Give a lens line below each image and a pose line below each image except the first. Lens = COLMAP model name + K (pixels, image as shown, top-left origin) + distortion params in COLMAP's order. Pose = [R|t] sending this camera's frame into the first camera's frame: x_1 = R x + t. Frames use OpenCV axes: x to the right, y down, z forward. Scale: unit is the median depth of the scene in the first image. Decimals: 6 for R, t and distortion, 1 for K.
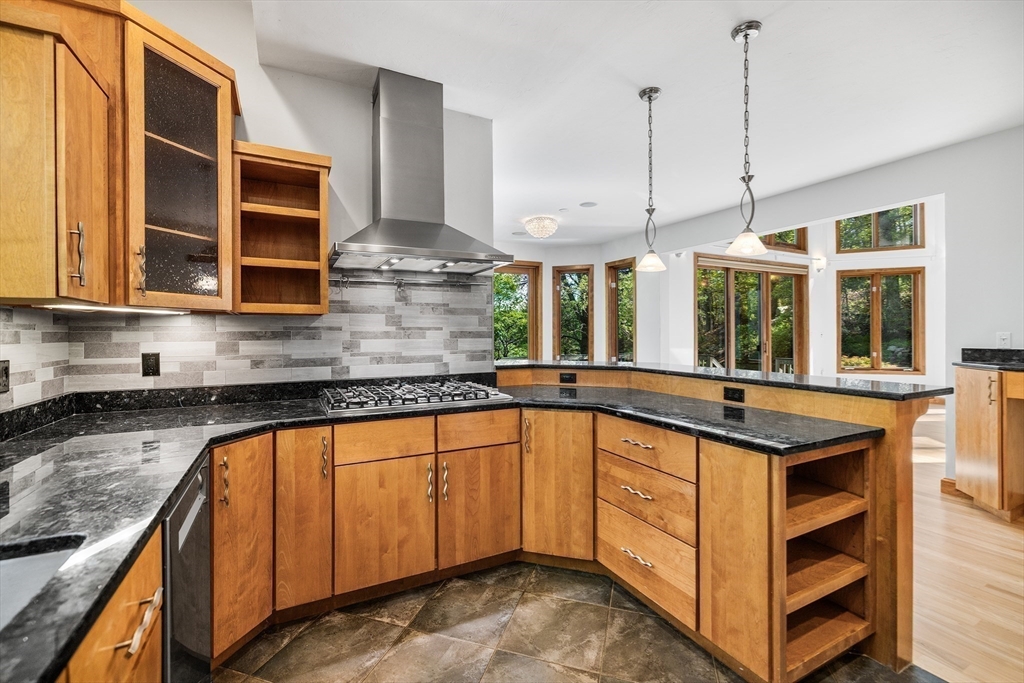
lens RADIAL K [[438.7, 0, 509.7], [0, 438.7, 333.7], [0, 0, 1]] dist [0.001530, -0.000058]
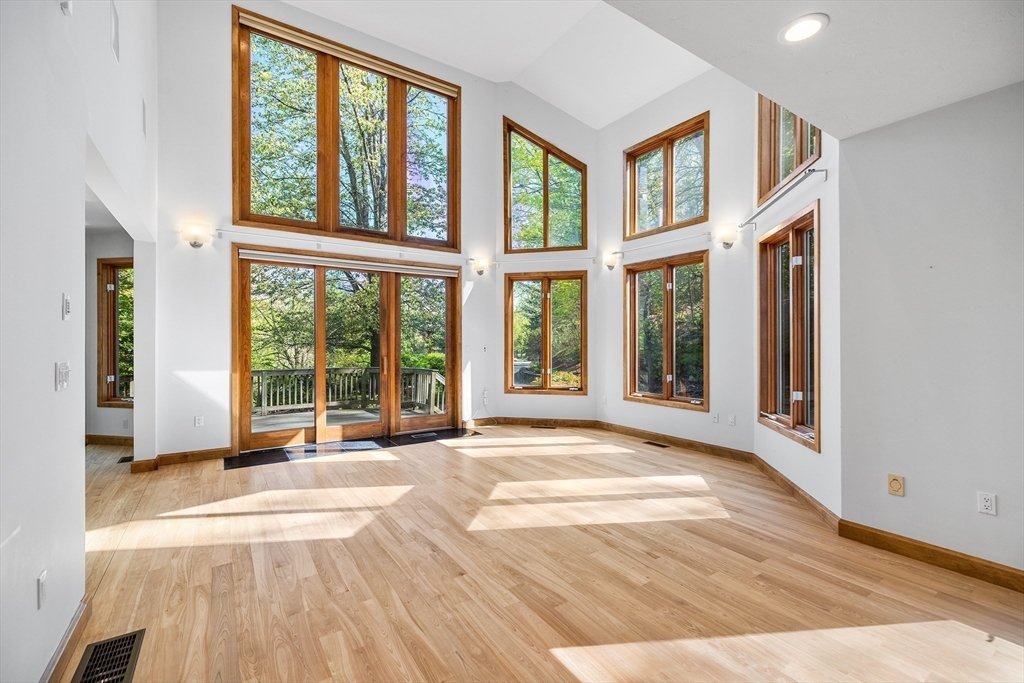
lens RADIAL K [[438.7, 0, 507.9], [0, 438.7, 340.9], [0, 0, 1]] dist [0.001530, -0.000058]
pose [[0.993497, 0.007153, 0.113633, 2.158523], [-0.007893, 0.999950, 0.006065, -0.057697], [-0.113584, -0.006922, 0.993504, 0.483071]]
